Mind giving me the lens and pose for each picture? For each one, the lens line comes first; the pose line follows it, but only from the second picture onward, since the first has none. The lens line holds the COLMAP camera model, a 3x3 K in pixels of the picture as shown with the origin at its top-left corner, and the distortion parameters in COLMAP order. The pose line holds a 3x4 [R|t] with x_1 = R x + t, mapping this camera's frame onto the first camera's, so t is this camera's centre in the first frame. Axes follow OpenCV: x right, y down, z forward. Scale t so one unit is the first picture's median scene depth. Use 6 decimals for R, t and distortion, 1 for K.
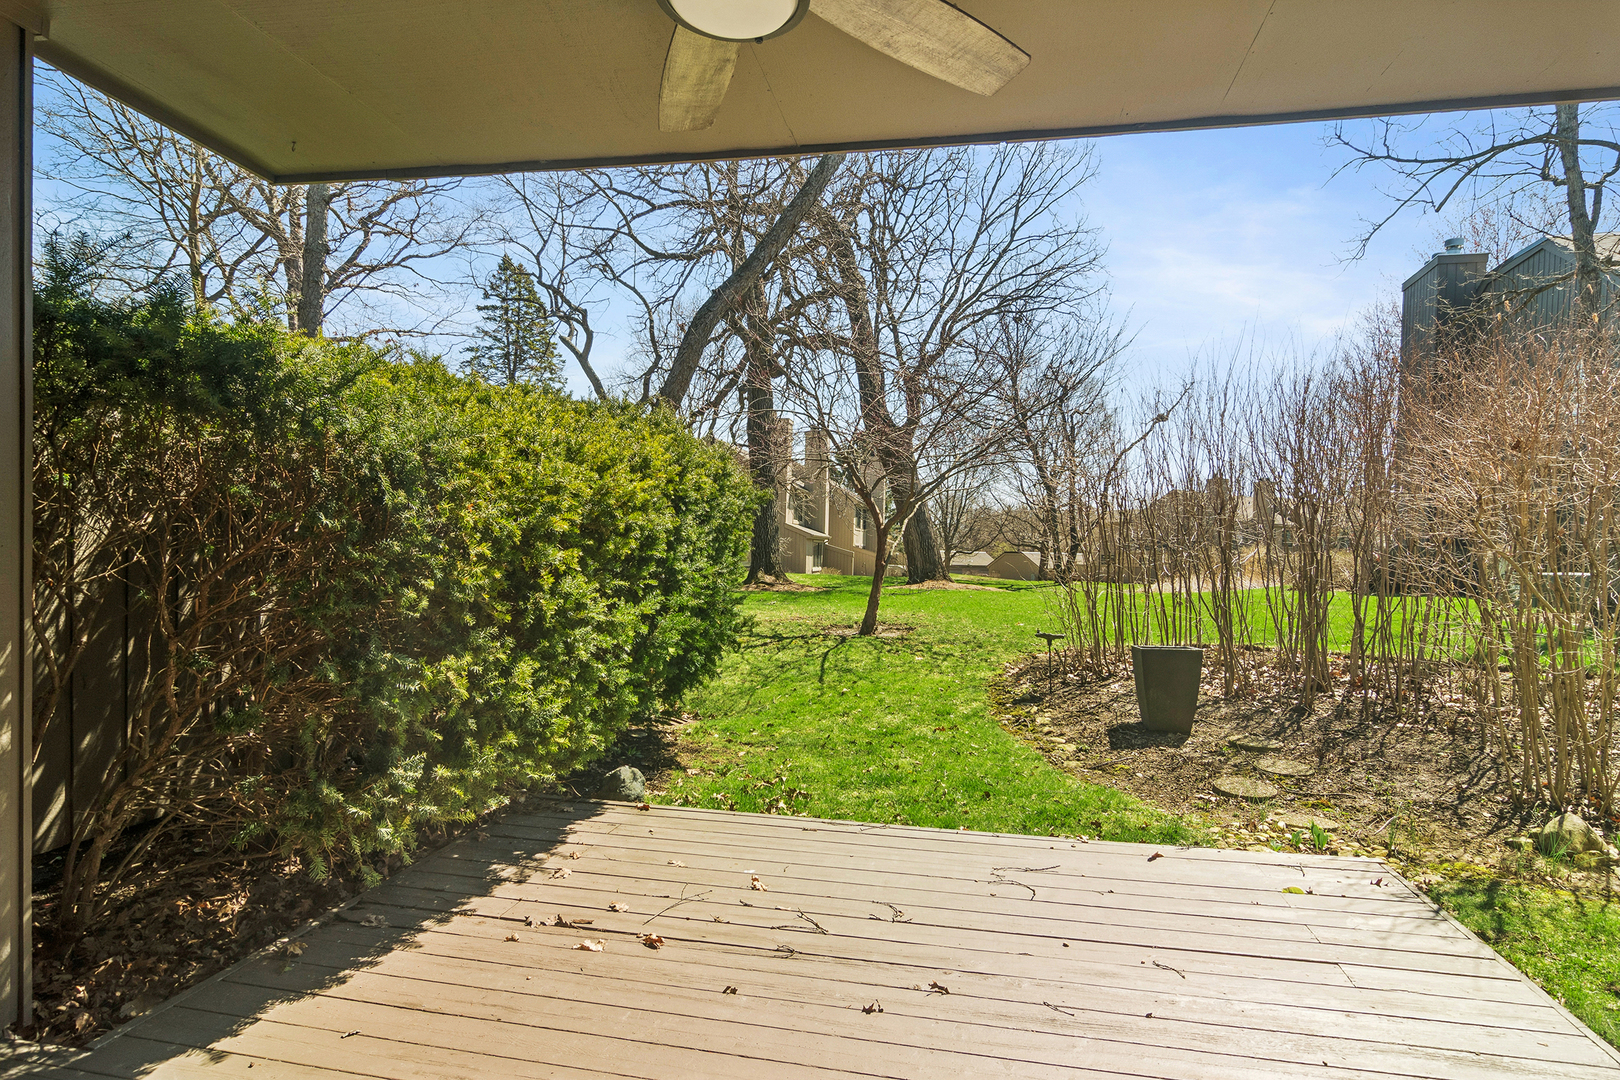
lens RADIAL K [[867.2, 0, 811.6], [0, 867.2, 551.0], [0, 0, 1]] dist [0.002755, 0.001639]
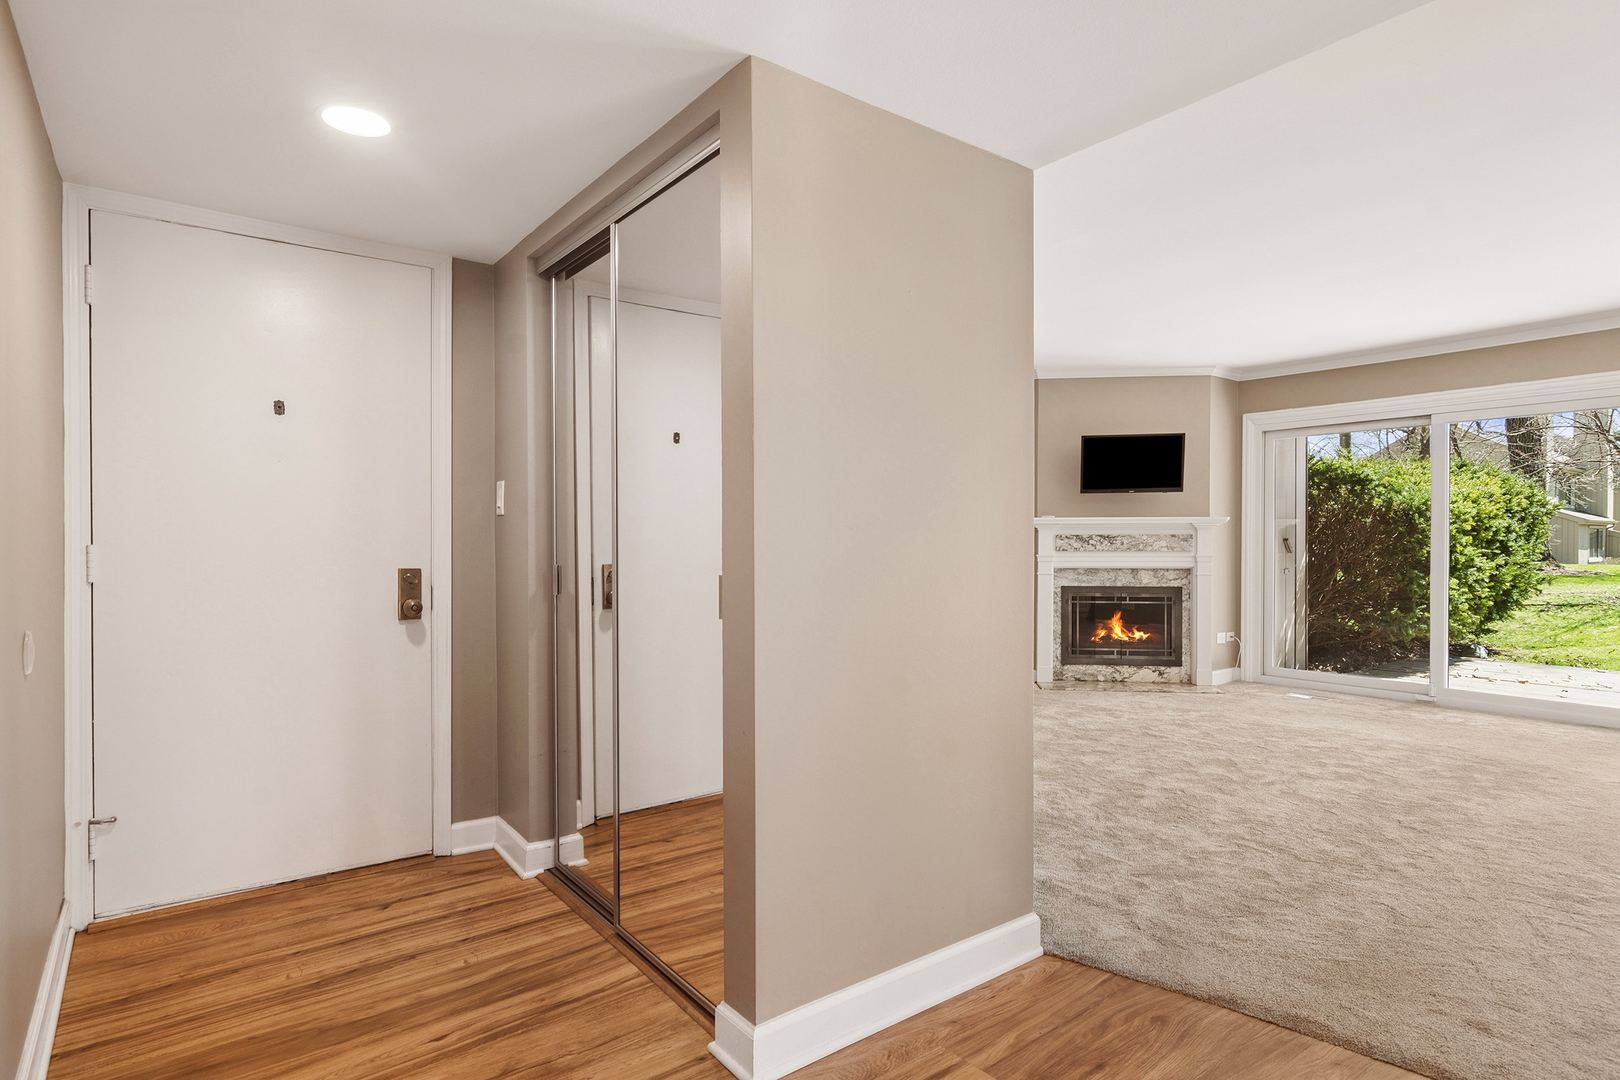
lens RADIAL K [[867.2, 0, 811.6], [0, 867.2, 551.0], [0, 0, 1]] dist [0.002755, 0.001639]
pose [[0.747580, -0.016839, -0.663958, -0.023471], [0.018917, 0.999813, -0.004058, 0.011638], [0.663902, -0.009526, 0.747759, -1.689606]]
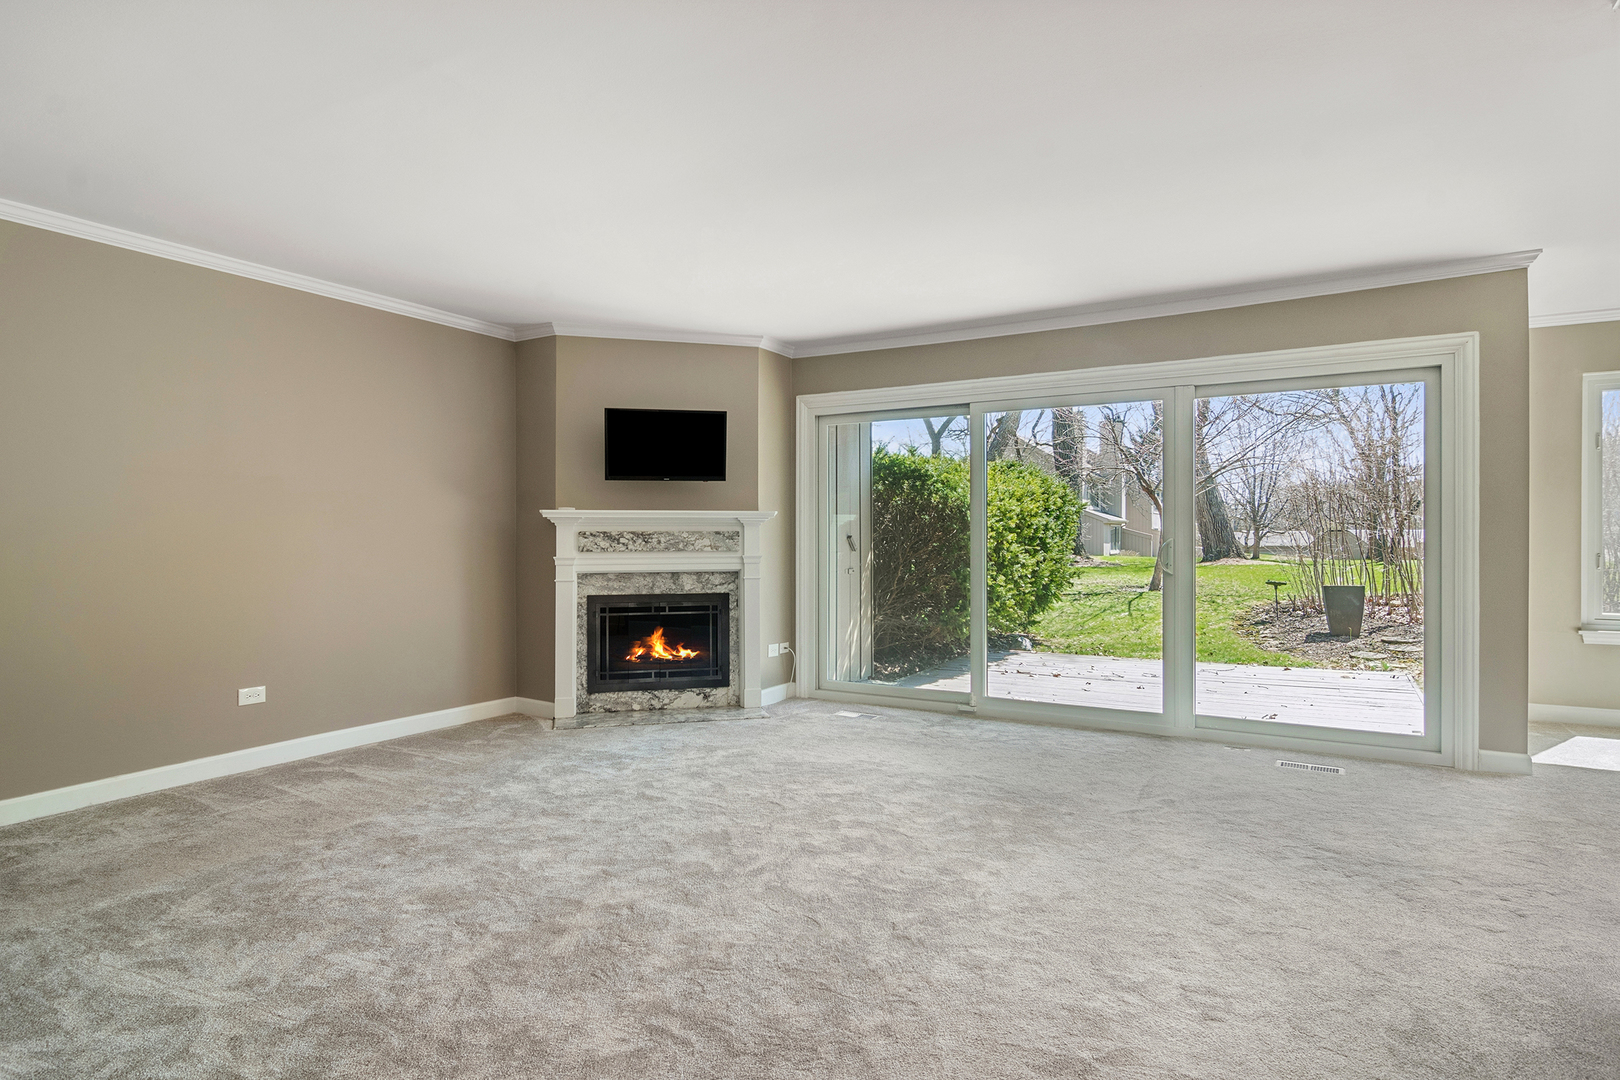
lens RADIAL K [[866.2, 0, 810.0], [0, 866.2, 540.0], [0, 0, 1]] dist [0.000155, 0.000888]
pose [[0.945212, -0.024258, -0.325553, -0.010831], [0.024464, 0.999695, -0.003460, 0.008807], [0.325538, -0.004694, 0.945517, -1.271217]]
